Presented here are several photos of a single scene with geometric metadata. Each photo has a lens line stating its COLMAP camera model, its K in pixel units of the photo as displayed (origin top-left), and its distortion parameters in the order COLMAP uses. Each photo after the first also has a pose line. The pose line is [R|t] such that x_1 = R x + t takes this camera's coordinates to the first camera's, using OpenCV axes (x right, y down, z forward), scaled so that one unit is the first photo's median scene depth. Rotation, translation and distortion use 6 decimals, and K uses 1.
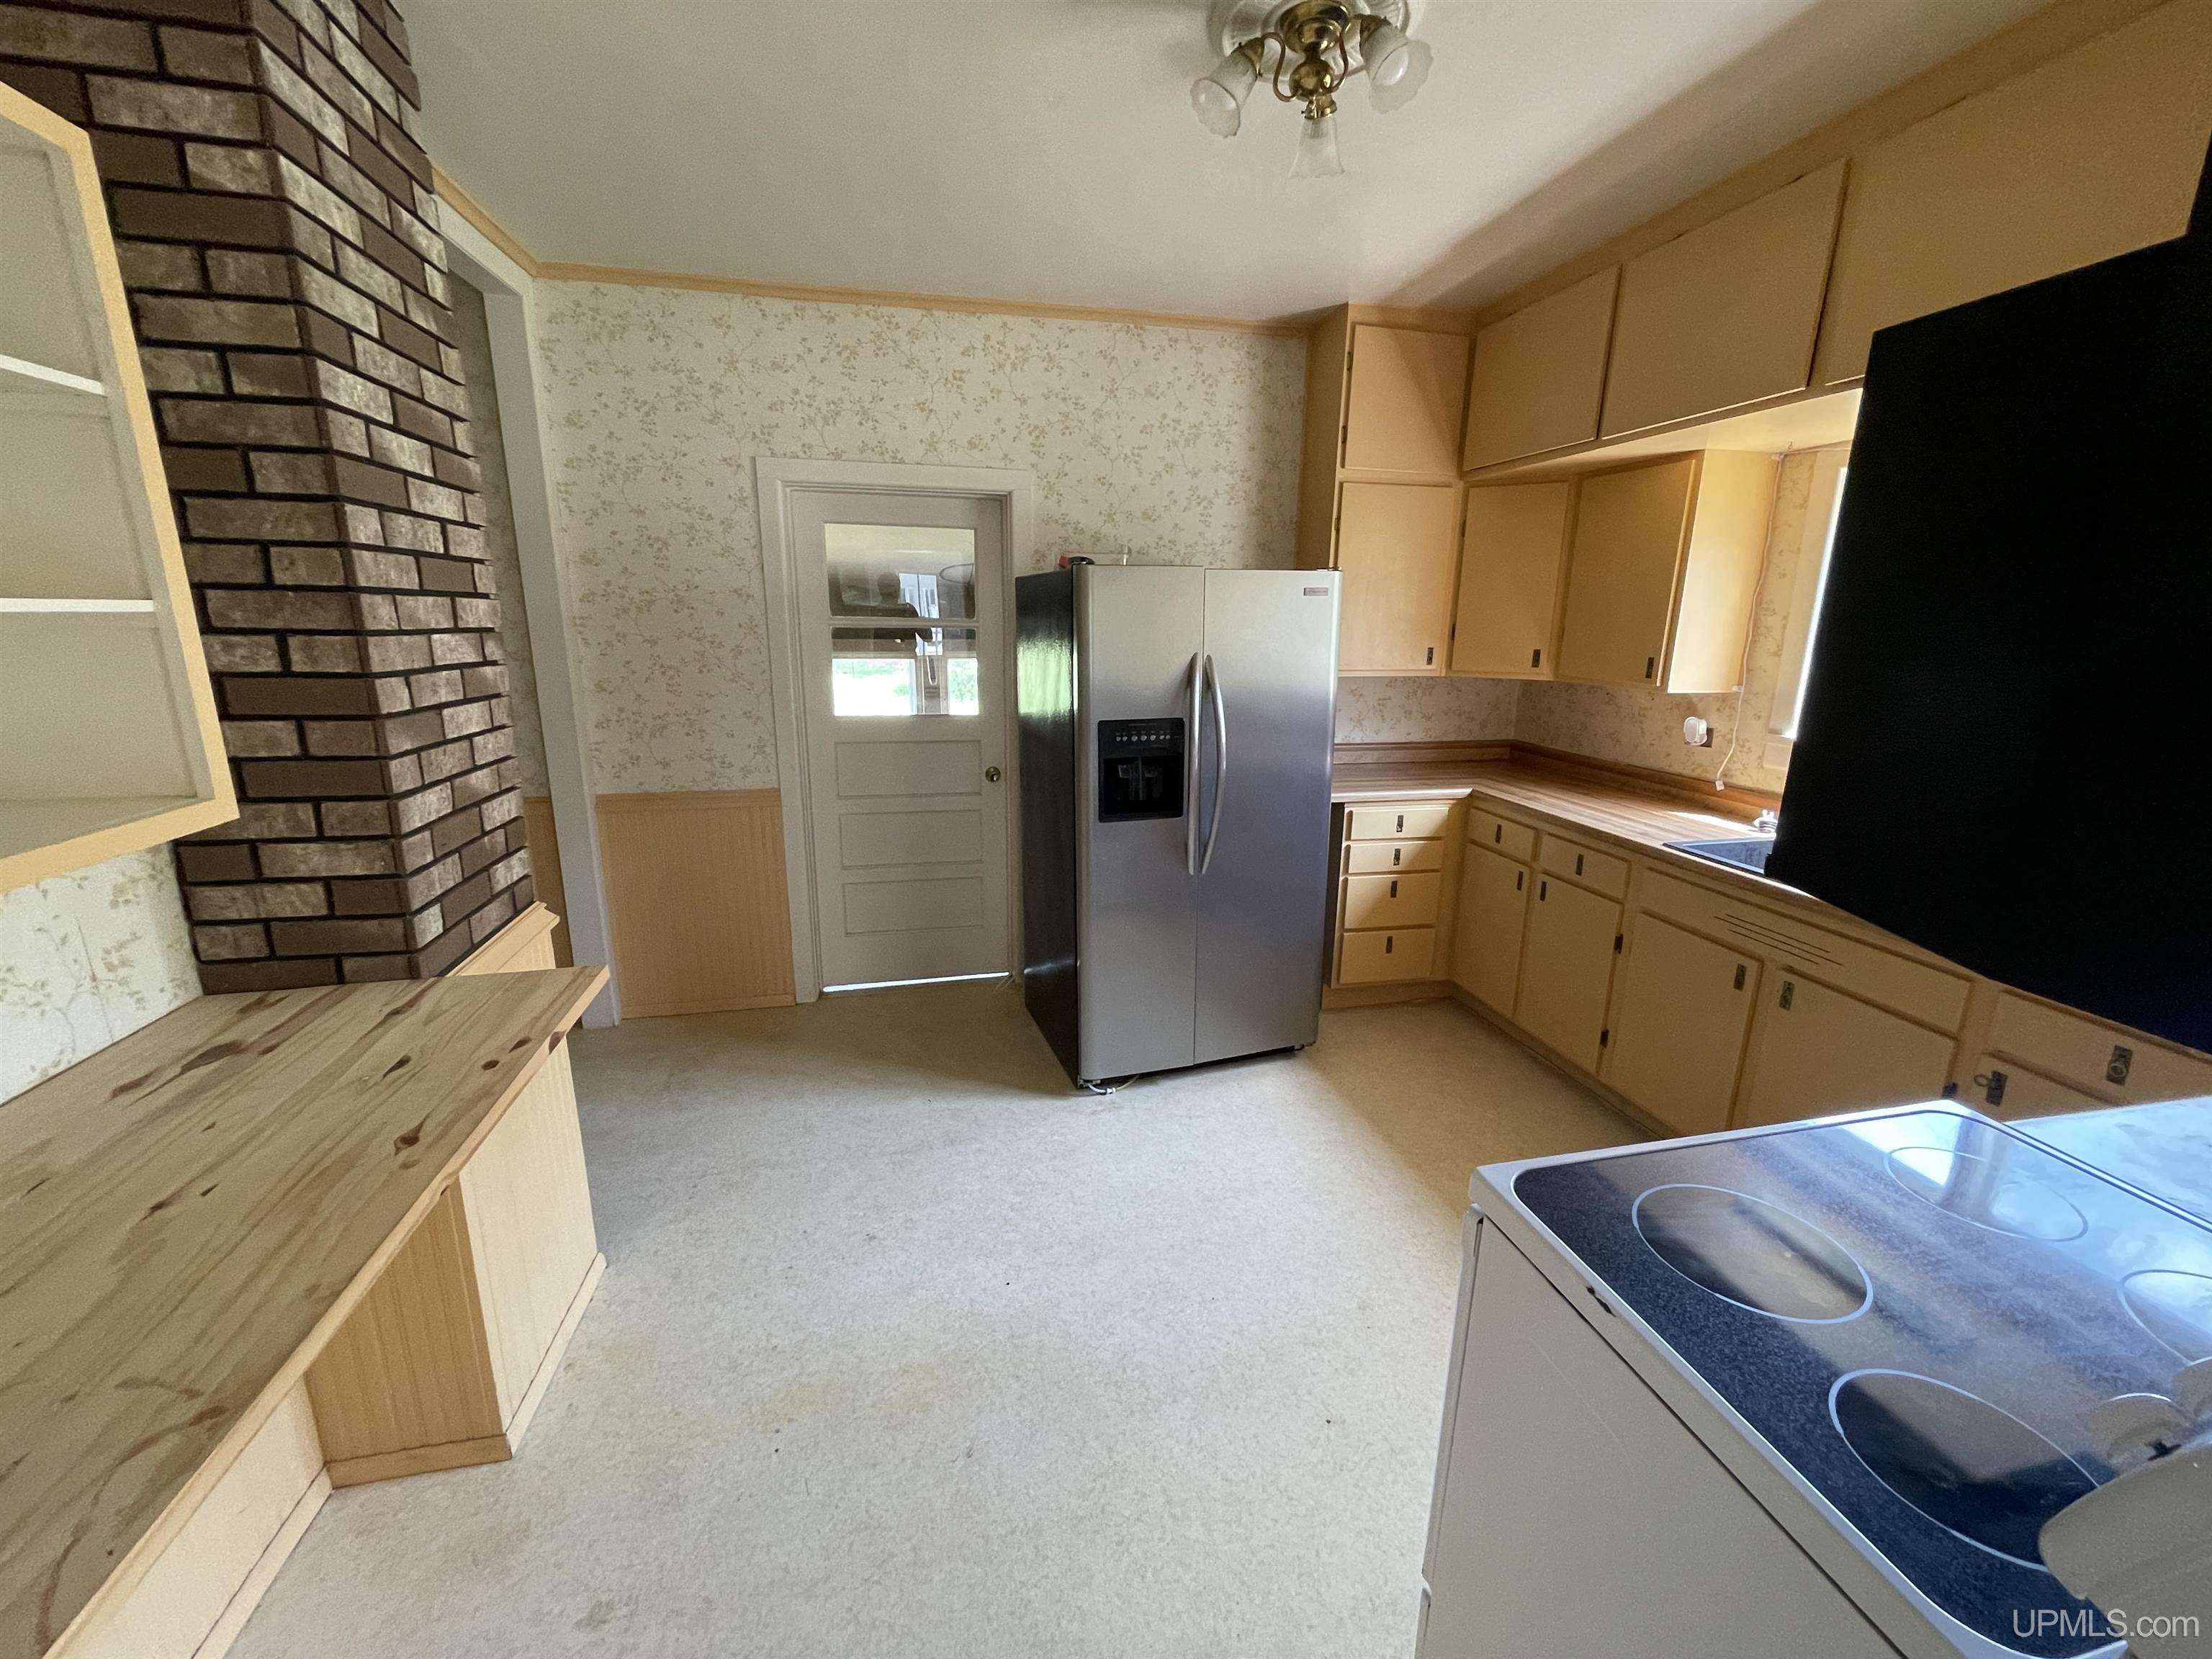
lens RADIAL K [[897.3, 0, 1100.5], [0, 897.3, 832.6], [0, 0, 1]] dist [-0.003678, -0.000390]
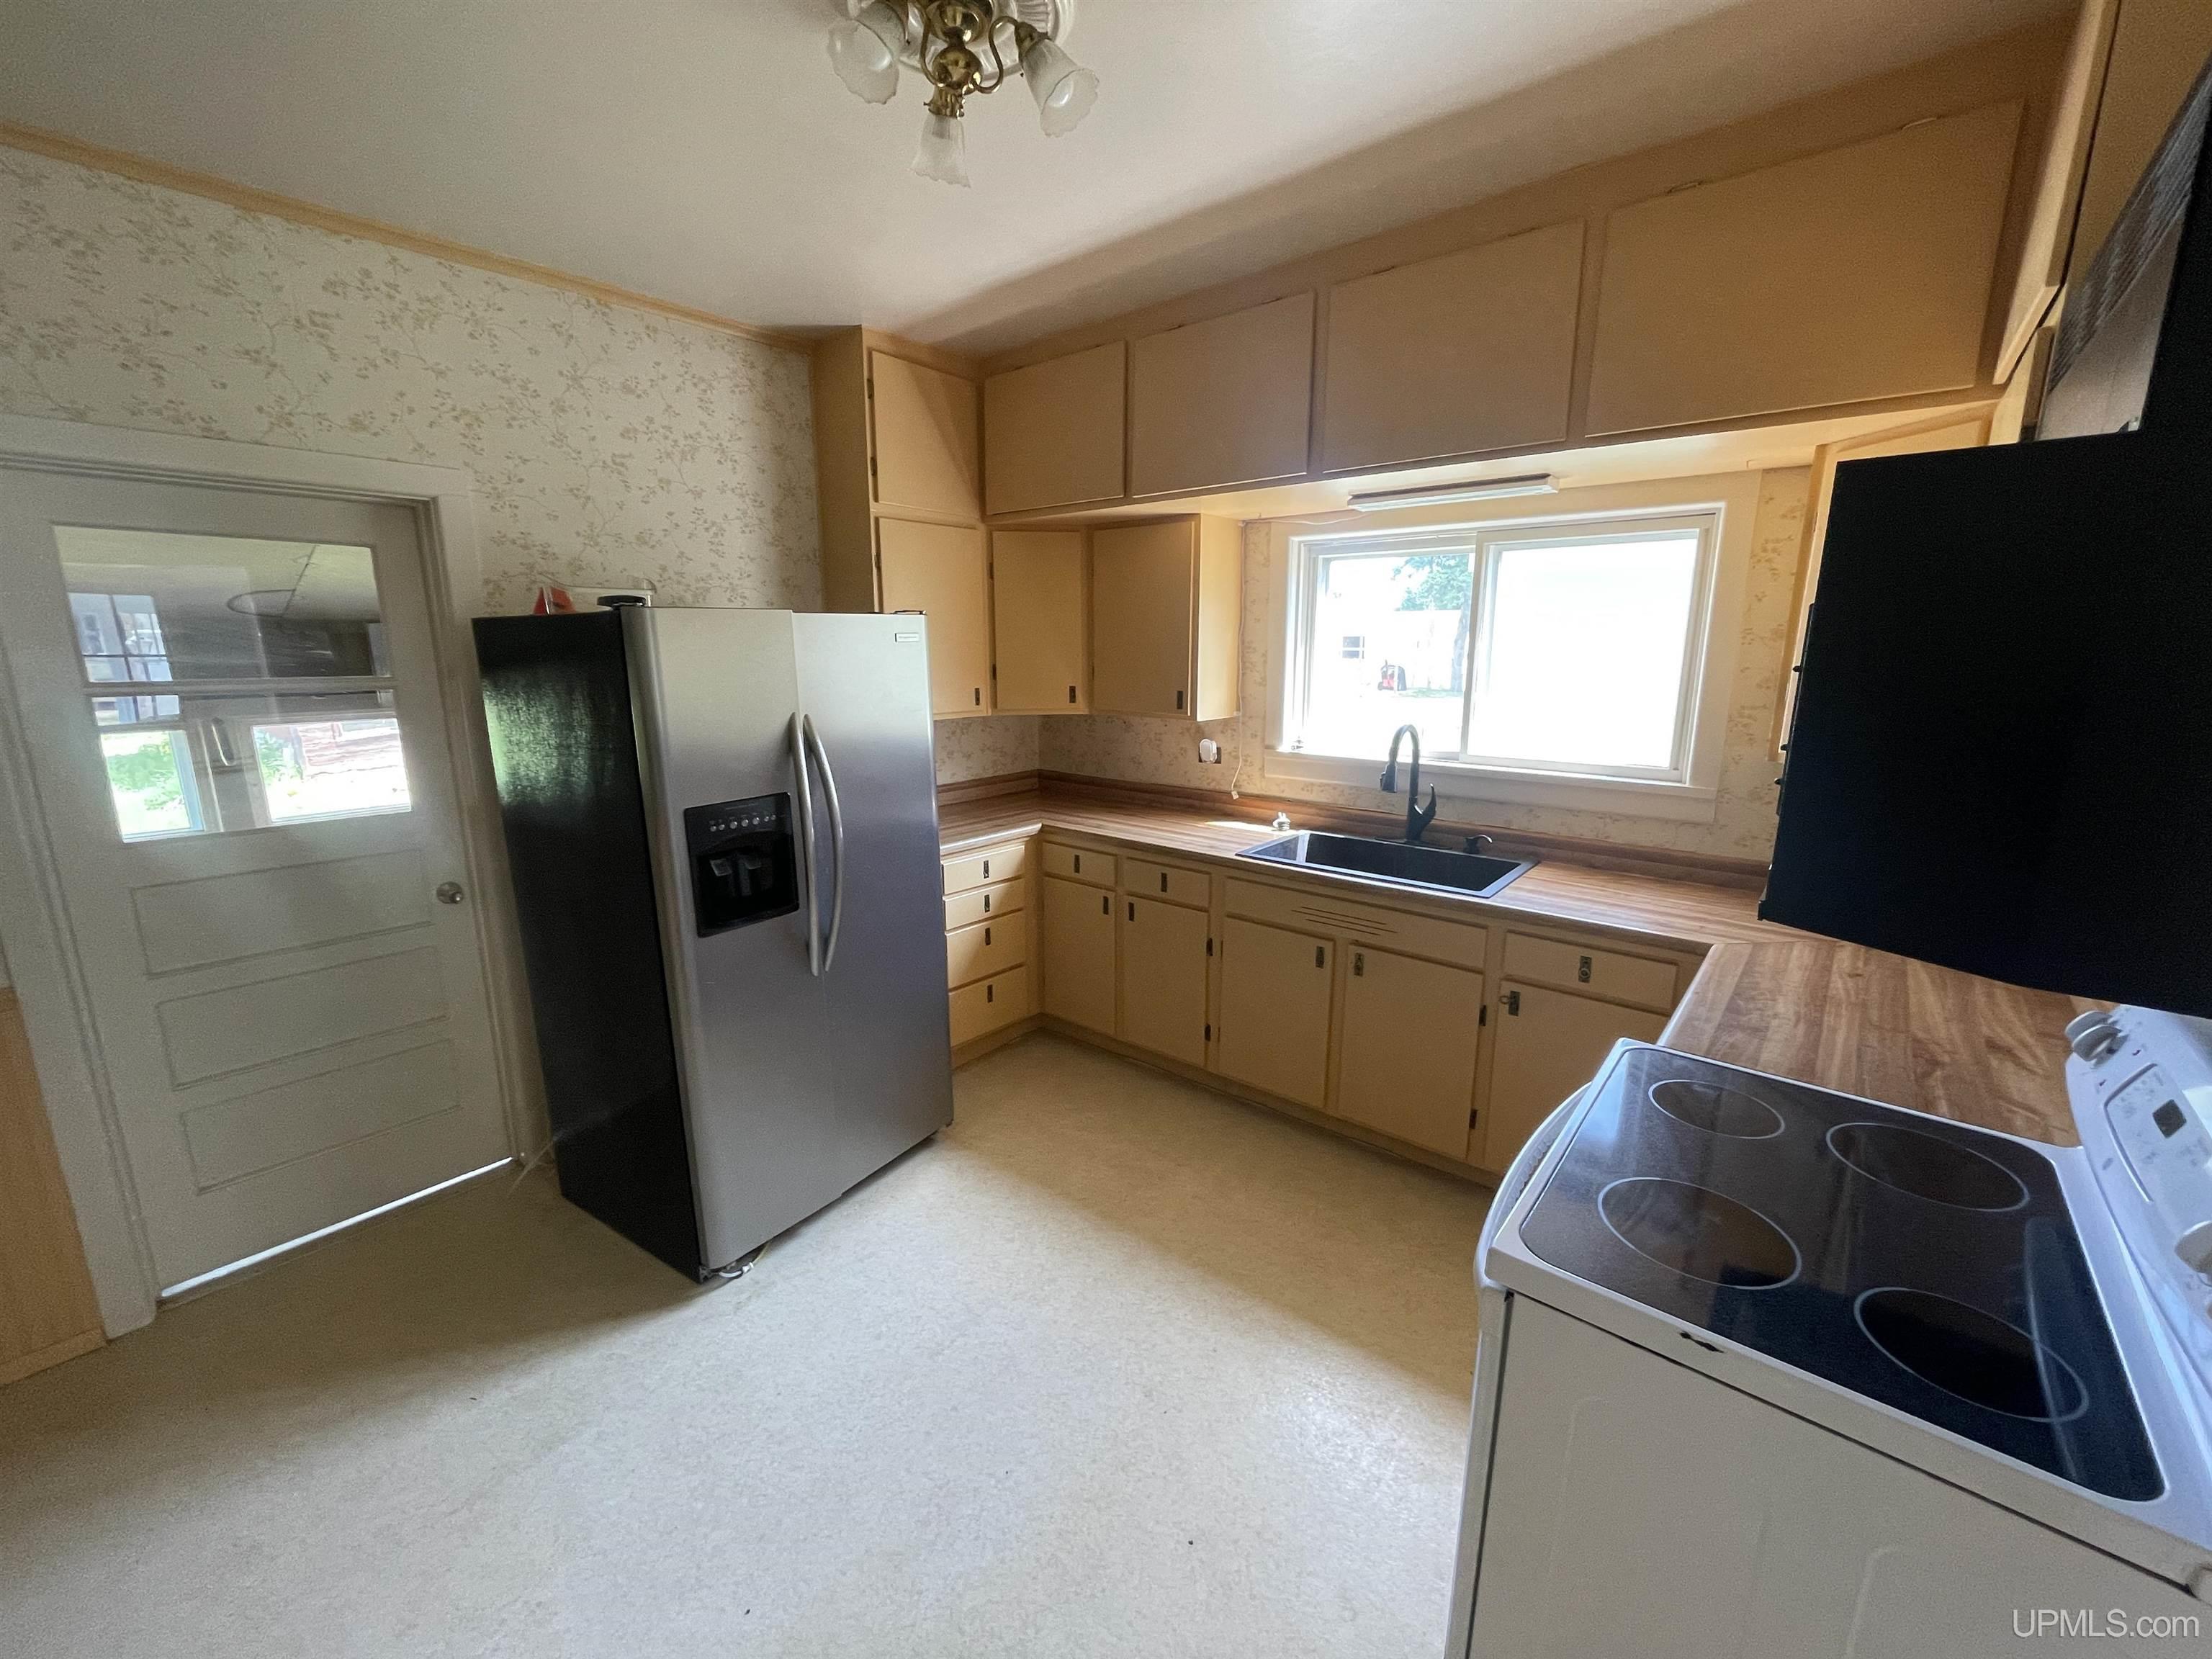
lens RADIAL K [[897.3, 0, 1109.5], [0, 897.3, 829.5], [0, 0, 1]] dist [-0.003678, -0.000390]
pose [[0.788977, -0.137397, 0.598864, -0.146098], [0.155945, 0.987540, 0.021120, -0.055229], [-0.594304, 0.076726, 0.800573, 0.143295]]
